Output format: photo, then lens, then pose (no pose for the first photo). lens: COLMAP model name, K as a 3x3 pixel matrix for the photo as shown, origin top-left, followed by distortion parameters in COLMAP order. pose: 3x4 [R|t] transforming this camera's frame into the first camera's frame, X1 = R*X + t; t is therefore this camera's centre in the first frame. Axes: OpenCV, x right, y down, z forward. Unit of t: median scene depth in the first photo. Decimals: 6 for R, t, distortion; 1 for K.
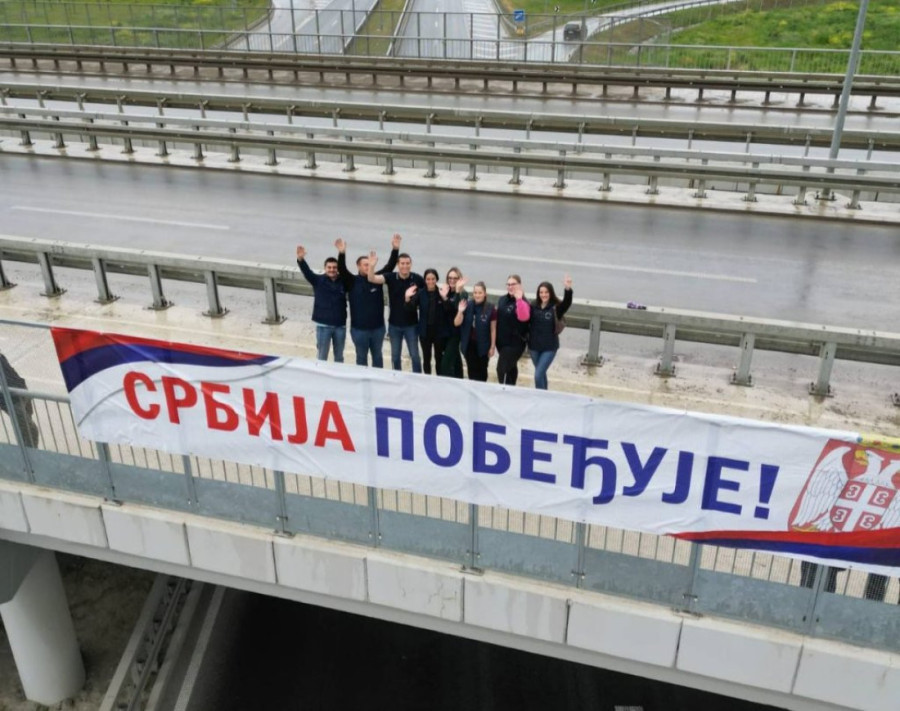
lens RADIAL K [[887.4, 0, 450.0], [0, 887.4, 355.5], [0, 0, 1]] dist [0.037312, -0.000276]
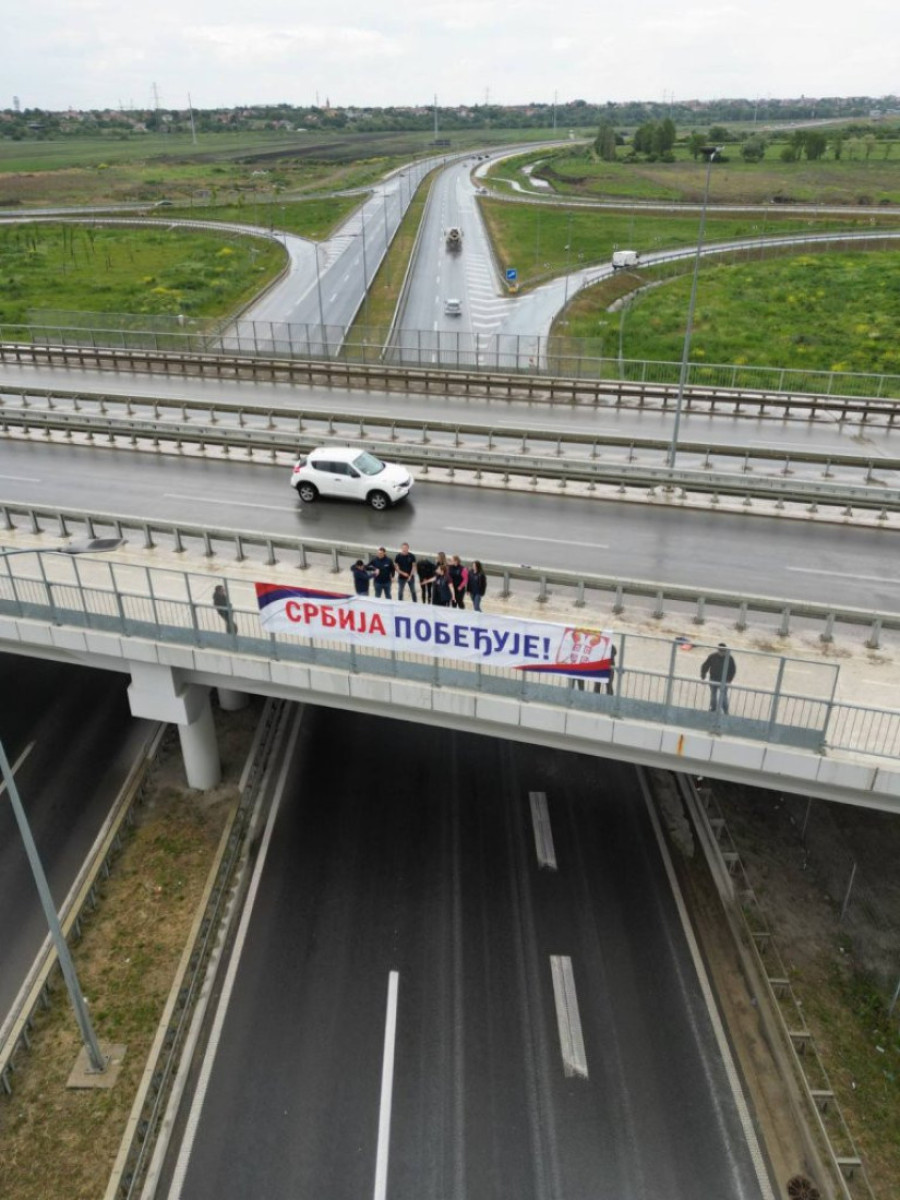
lens RADIAL K [[875.2, 0, 450.0], [0, 875.2, 600.0], [0, 0, 1]] dist [0.049498, 0.000226]
pose [[0.999981, 0.000842, -0.006172, 0.076624], [-0.000663, 0.999578, 0.029037, -0.052900], [0.006194, -0.029032, 0.999559, -1.312278]]
